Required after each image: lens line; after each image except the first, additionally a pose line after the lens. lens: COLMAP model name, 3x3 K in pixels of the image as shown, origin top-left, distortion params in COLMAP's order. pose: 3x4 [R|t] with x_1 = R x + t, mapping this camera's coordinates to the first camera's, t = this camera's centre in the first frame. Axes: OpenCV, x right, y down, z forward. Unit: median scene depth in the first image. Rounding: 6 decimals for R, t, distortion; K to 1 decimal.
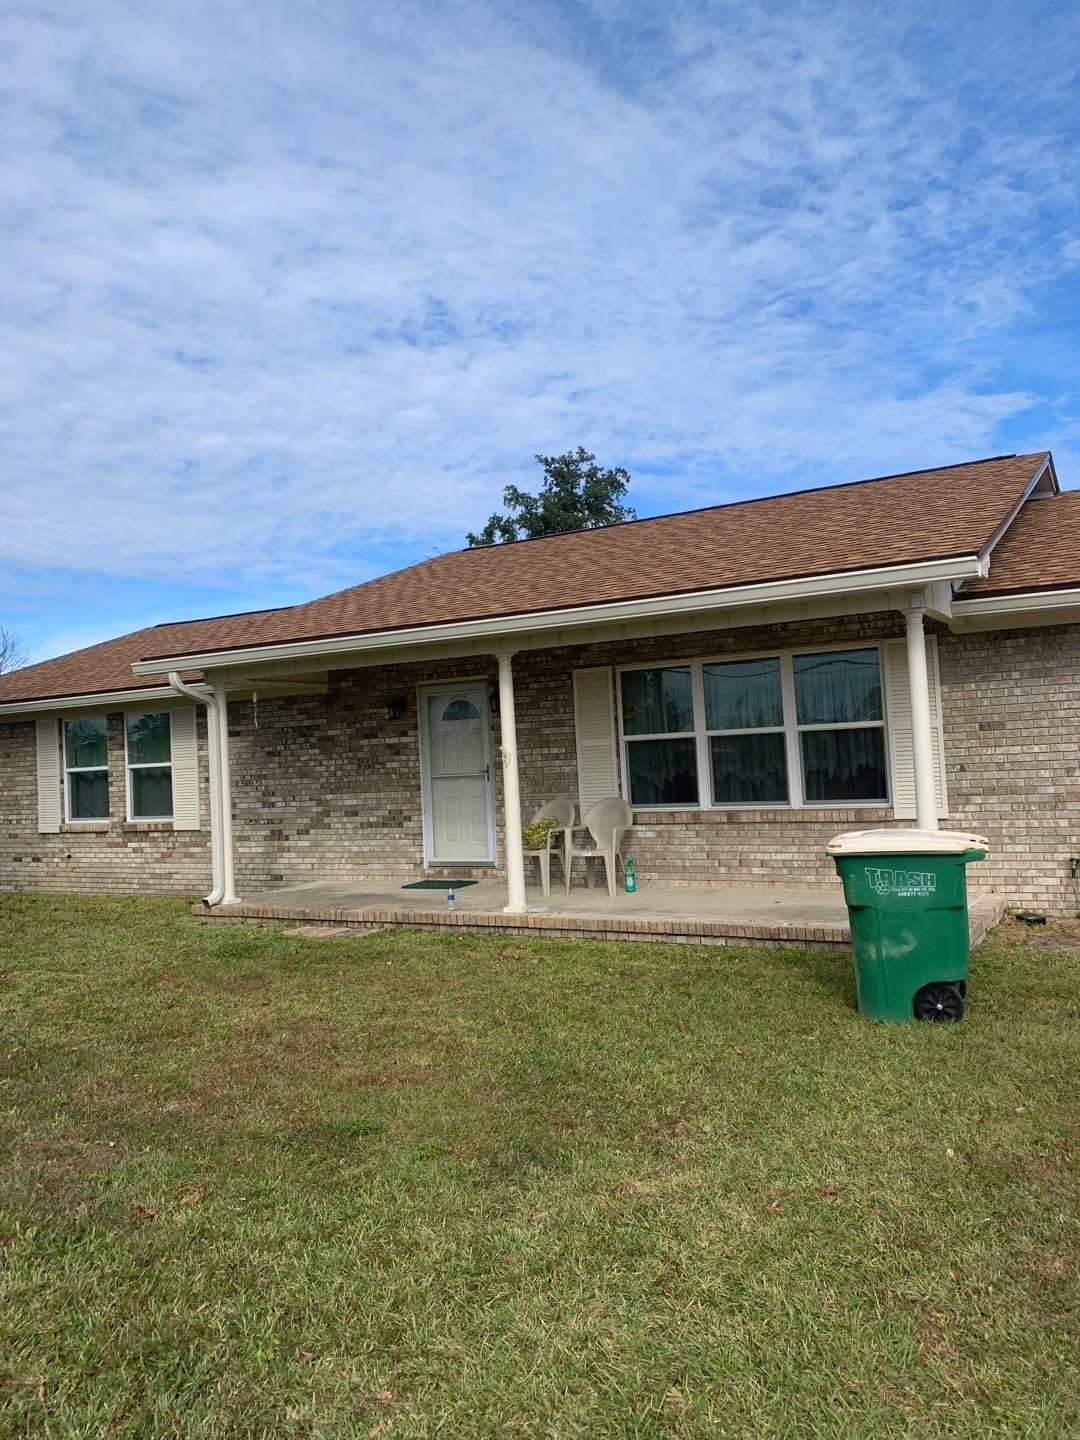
lens RADIAL K [[1154.1, 0, 540.0], [0, 1154.1, 720.0], [0, 0, 1]] dist [0.110845, -0.101636]
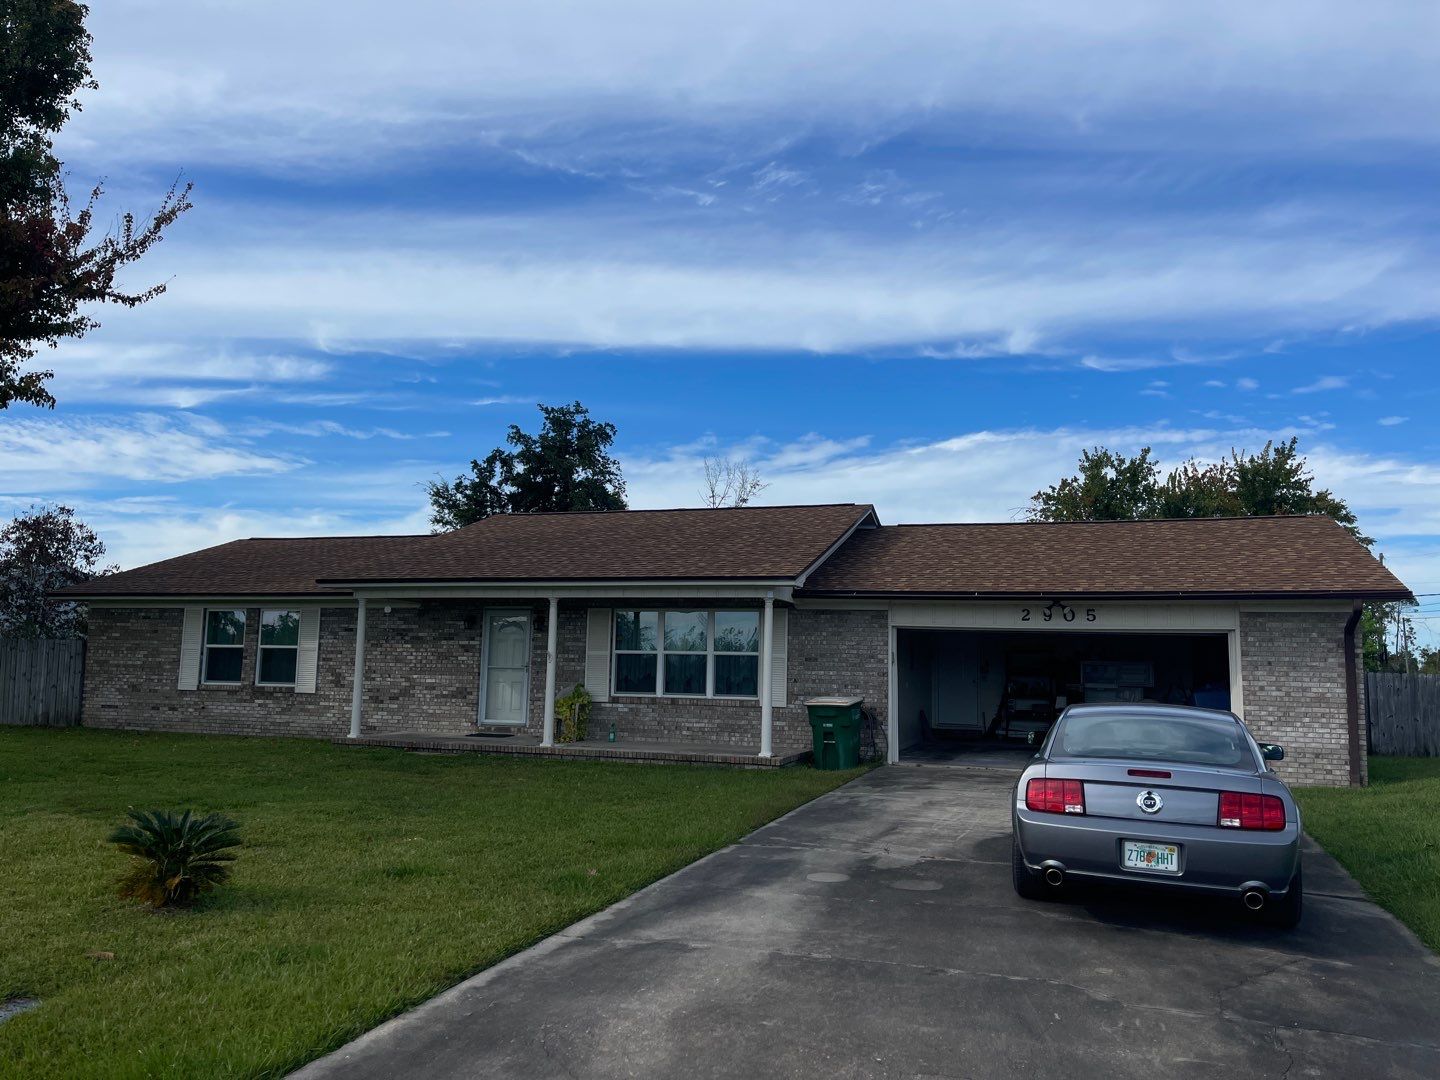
lens RADIAL K [[1179.2, 0, 745.4], [0, 1179.2, 536.2], [0, 0, 1]] dist [0.038368, 0.001422]
pose [[0.974618, 0.091043, 0.204524, -0.077551], [-0.074781, 0.993494, -0.085895, -0.013016], [-0.211013, 0.068421, 0.975086, -0.520338]]
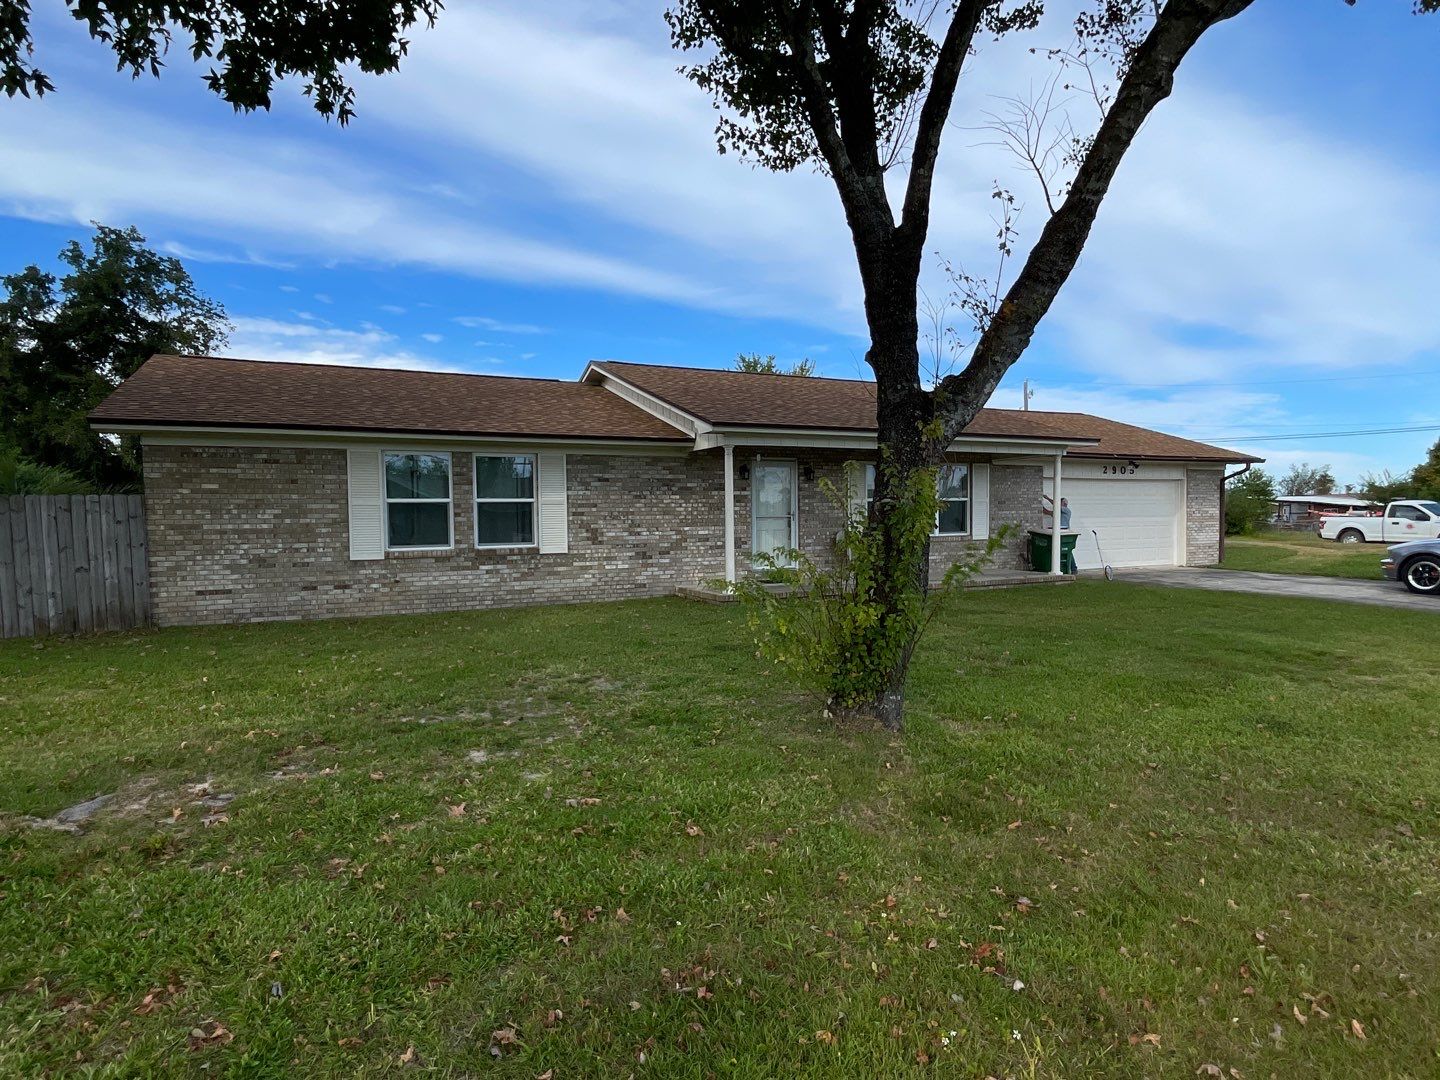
lens RADIAL K [[868.5, 0, 720.0], [0, 868.5, 540.0], [0, 0, 1]] dist [0.007069, 0.001189]
pose [[0.490378, 0.020474, 0.871269, -0.924347], [-0.038673, 0.999250, -0.001715, 0.067189], [-0.870651, -0.032854, 0.490803, 0.348573]]
